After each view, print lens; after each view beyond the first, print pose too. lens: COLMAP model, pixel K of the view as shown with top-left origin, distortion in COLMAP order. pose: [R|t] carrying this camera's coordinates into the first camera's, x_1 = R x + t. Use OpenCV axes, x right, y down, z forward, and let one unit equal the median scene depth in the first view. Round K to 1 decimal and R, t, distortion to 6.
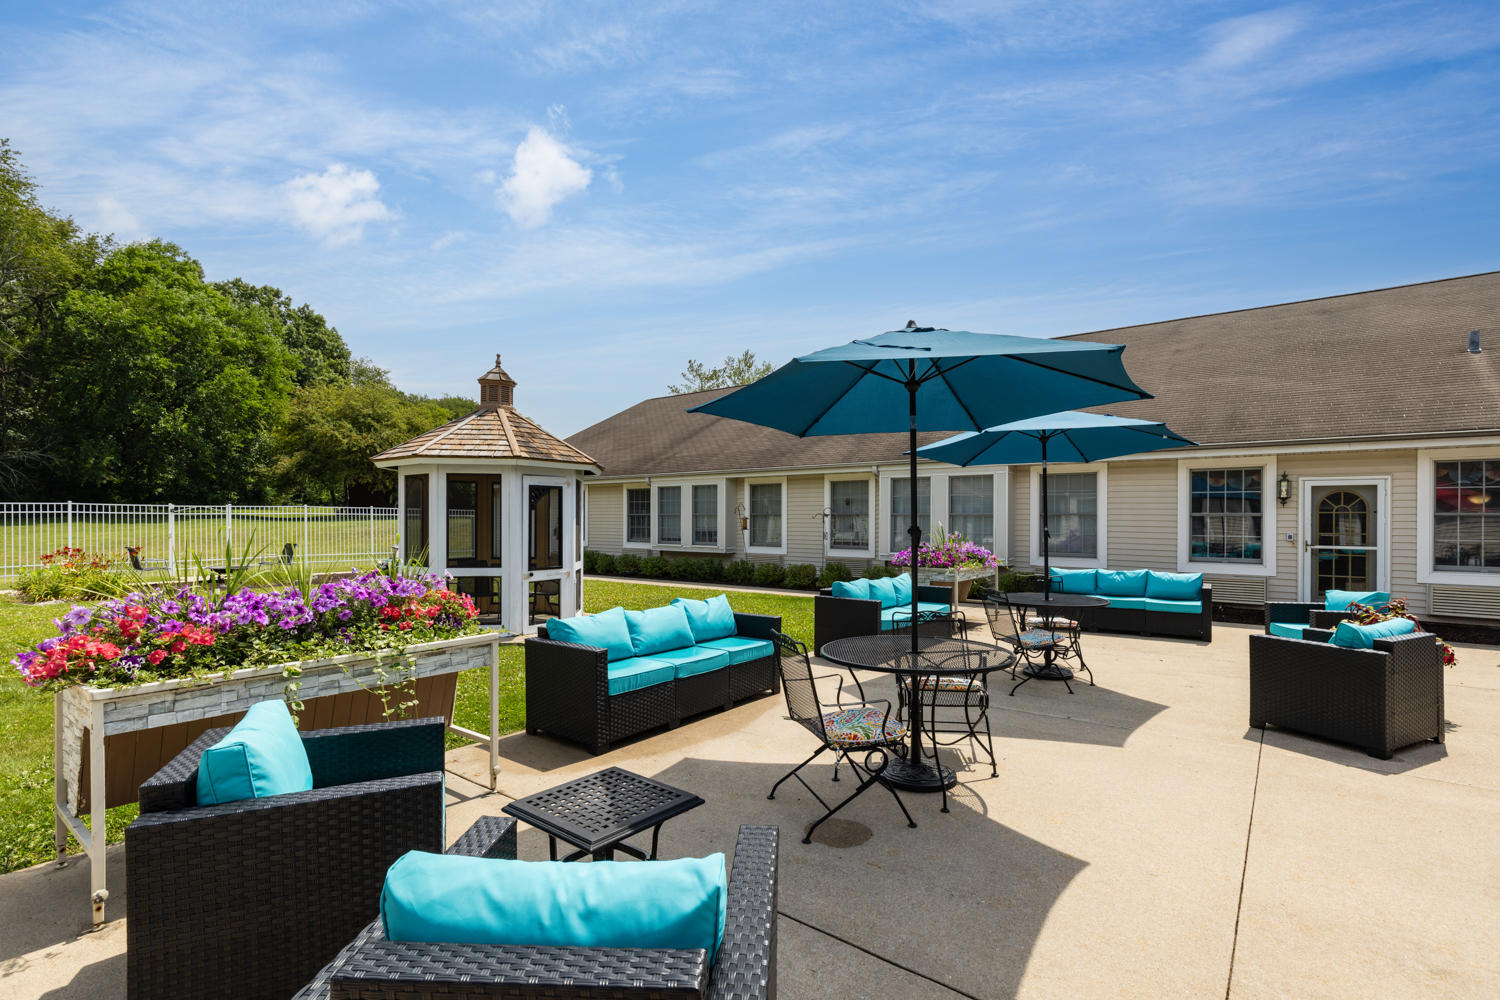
lens RADIAL K [[702.3, 0, 743.7], [0, 702.3, 495.0], [0, 0, 1]] dist [0.003035, -0.000715]
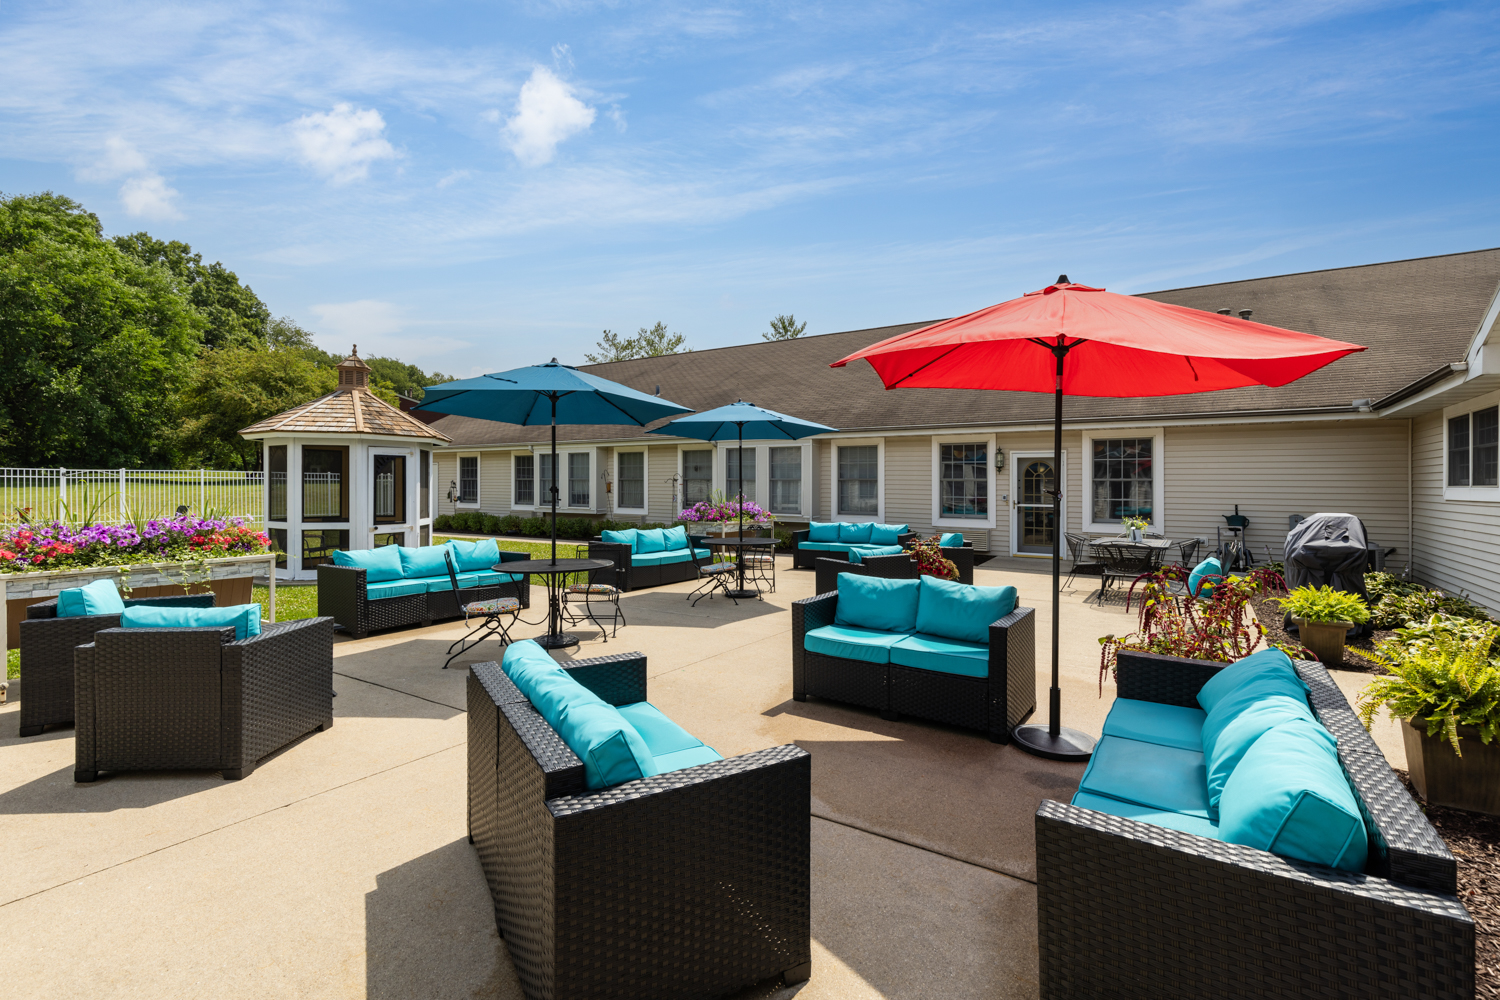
lens RADIAL K [[702.3, 0, 743.7], [0, 702.3, 495.0], [0, 0, 1]] dist [0.003035, -0.000715]
pose [[0.997198, 0.000471, 0.074804, 0.166083], [-0.004178, 0.998770, 0.049404, -0.005172], [-0.074689, -0.049578, 0.995974, -0.183547]]
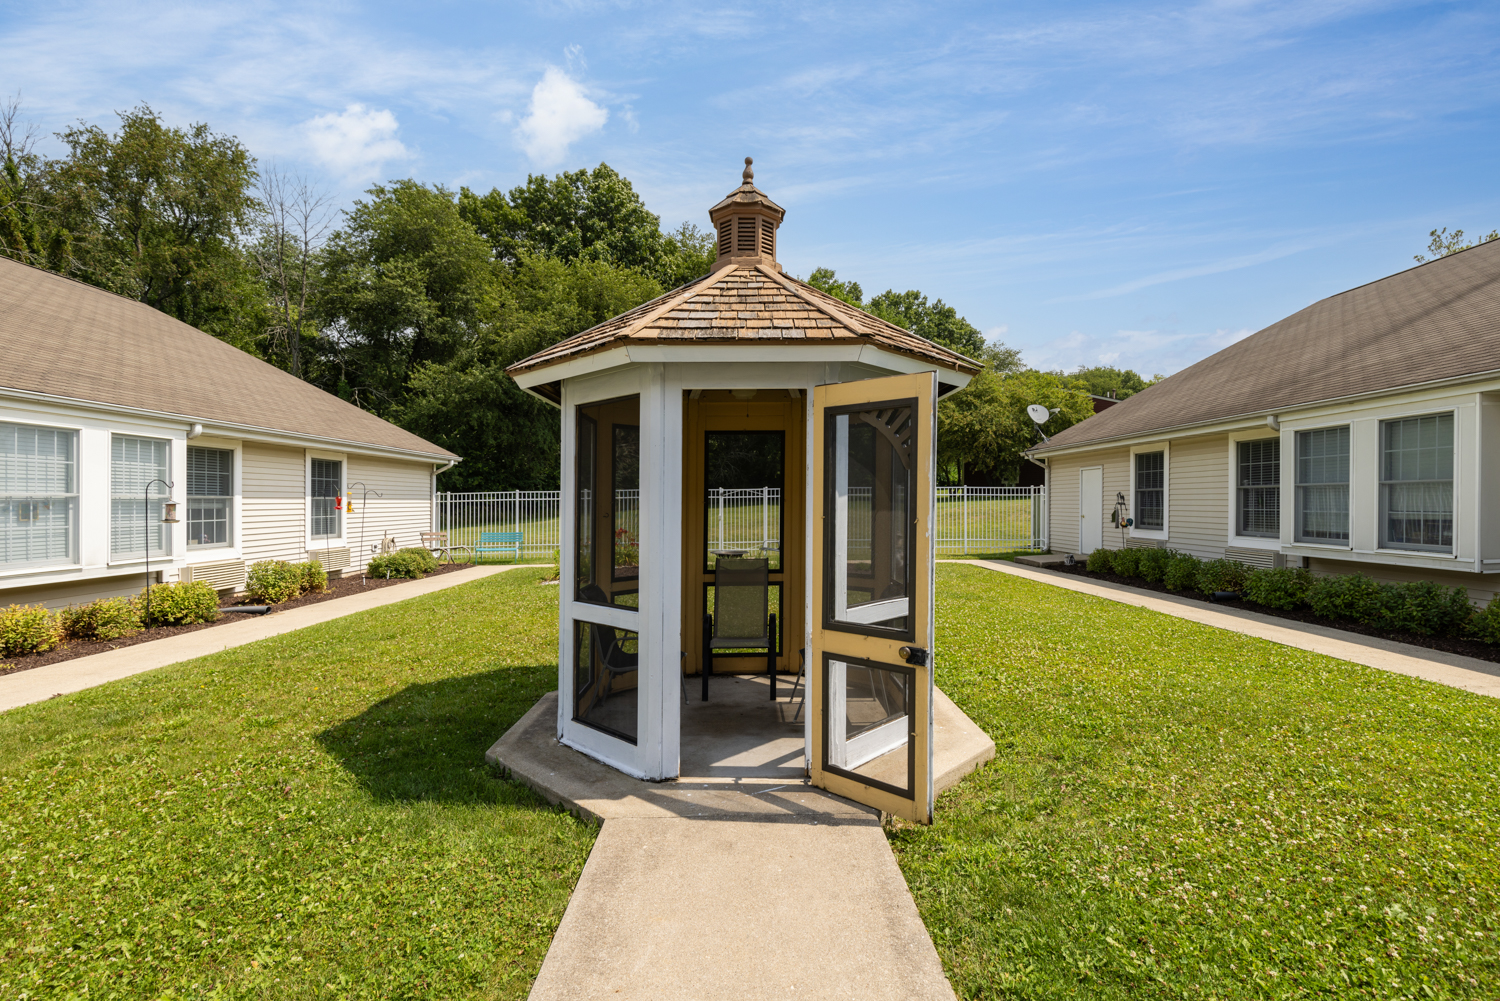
lens RADIAL K [[702.3, 0, 743.7], [0, 702.3, 495.5], [0, 0, 1]] dist [0.003035, -0.000715]
pose [[0.638679, -0.010667, -0.769399, 0.022169], [0.030270, 0.999478, 0.011270, 0.025115], [0.768878, -0.030488, 0.638669, 0.527109]]
